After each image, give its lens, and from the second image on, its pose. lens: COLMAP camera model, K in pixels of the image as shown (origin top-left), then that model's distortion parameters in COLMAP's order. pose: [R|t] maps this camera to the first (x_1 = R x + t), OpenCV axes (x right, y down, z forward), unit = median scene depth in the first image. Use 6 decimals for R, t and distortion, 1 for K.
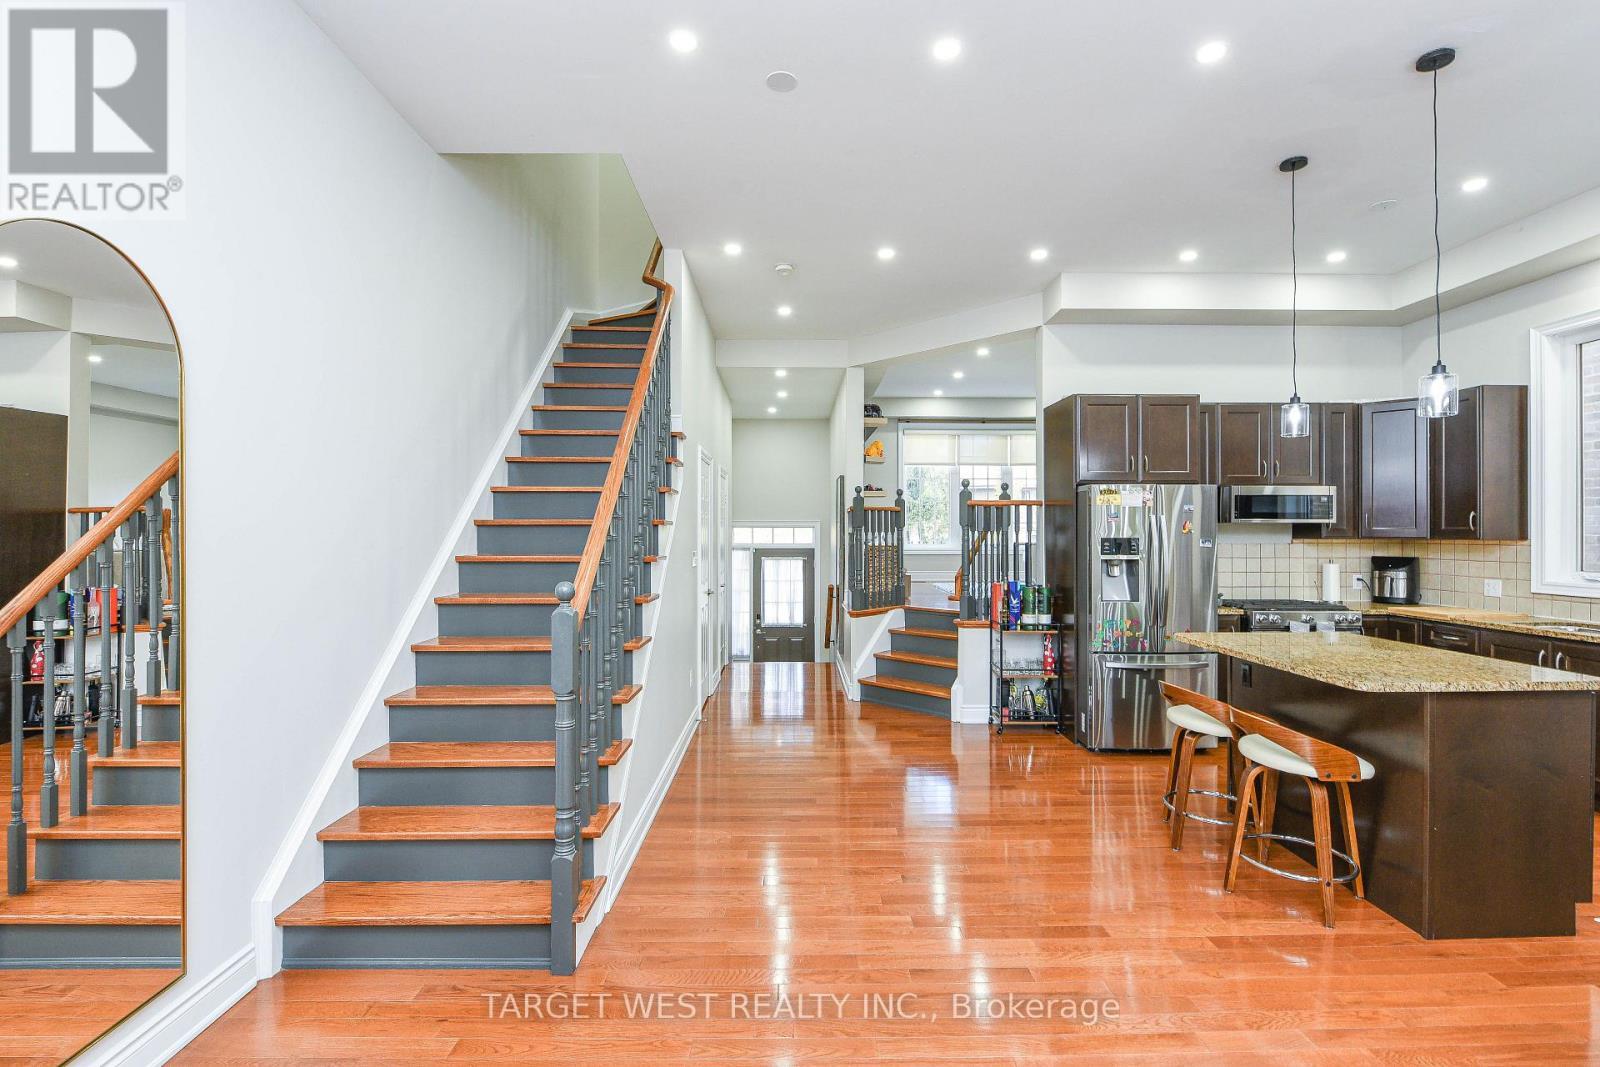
lens RADIAL K [[725.6, 0, 821.8], [0, 725.6, 535.7], [0, 0, 1]] dist [0.010956, -0.000700]
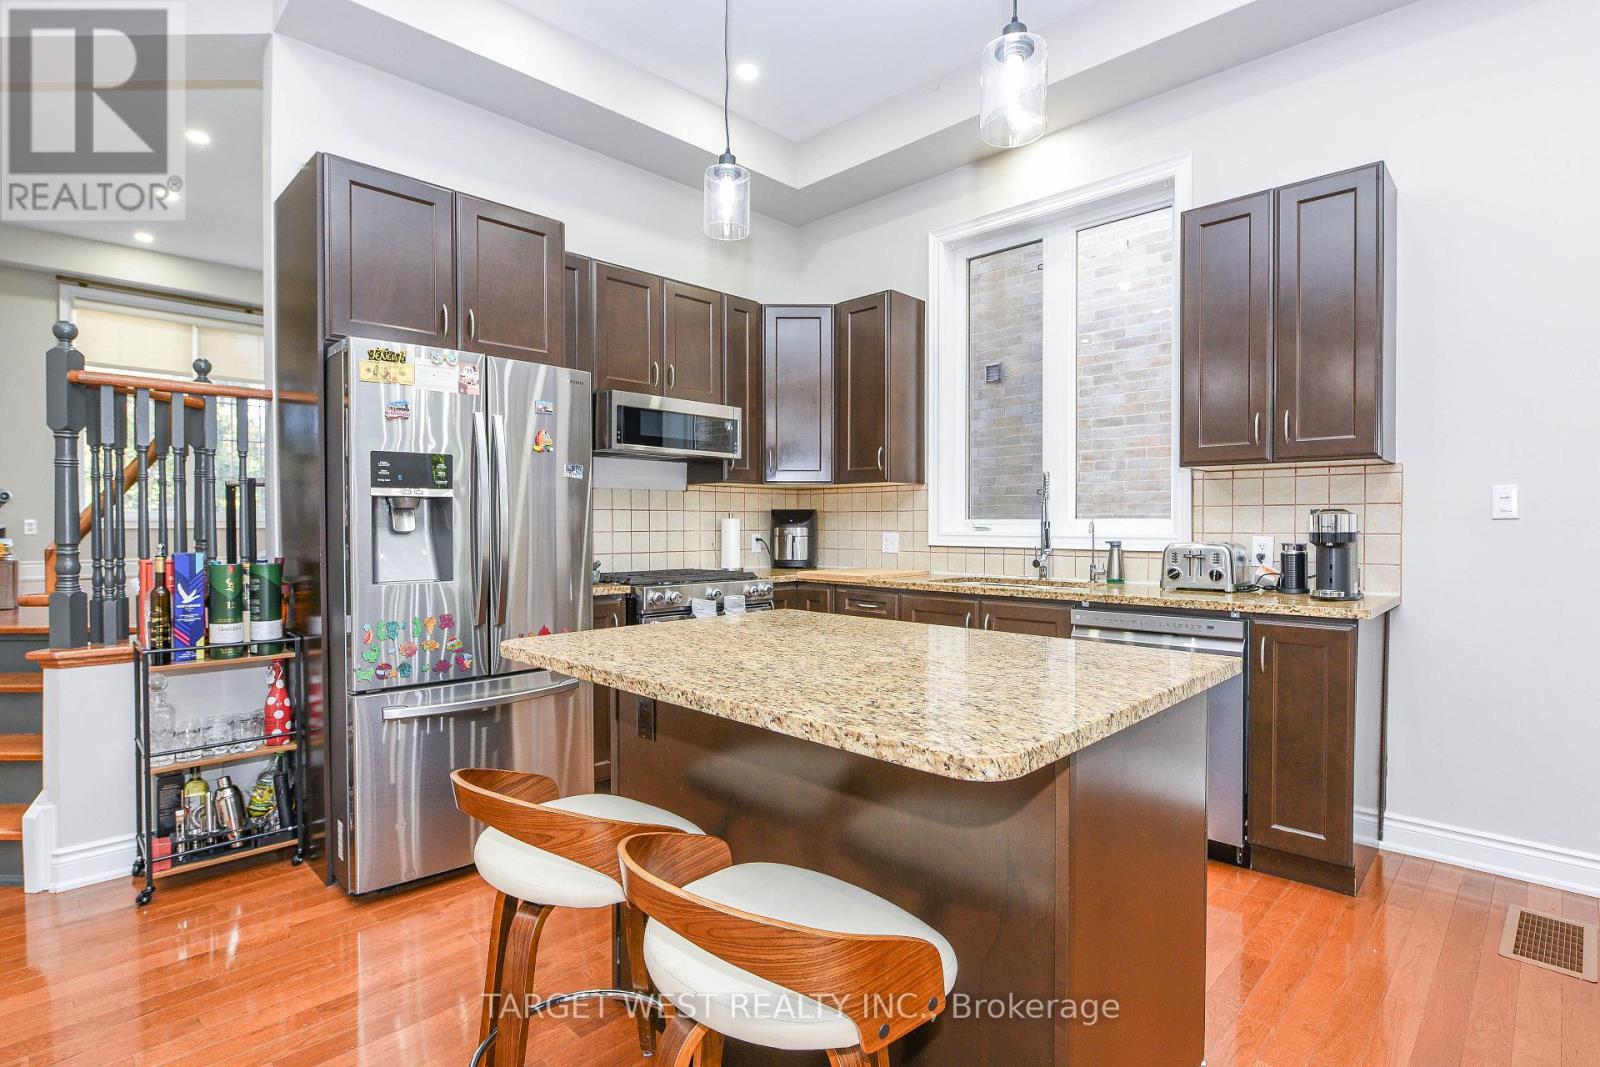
lens RADIAL K [[785.0, 0, 800.4], [0, 785.0, 527.1], [0, 0, 1]] dist [-0.018916, 0.000322]
pose [[0.728524, -0.005919, 0.684995, 0.217014], [0.003705, 0.999982, 0.004701, 0.046717], [-0.685010, -0.000887, 0.728533, 0.395130]]
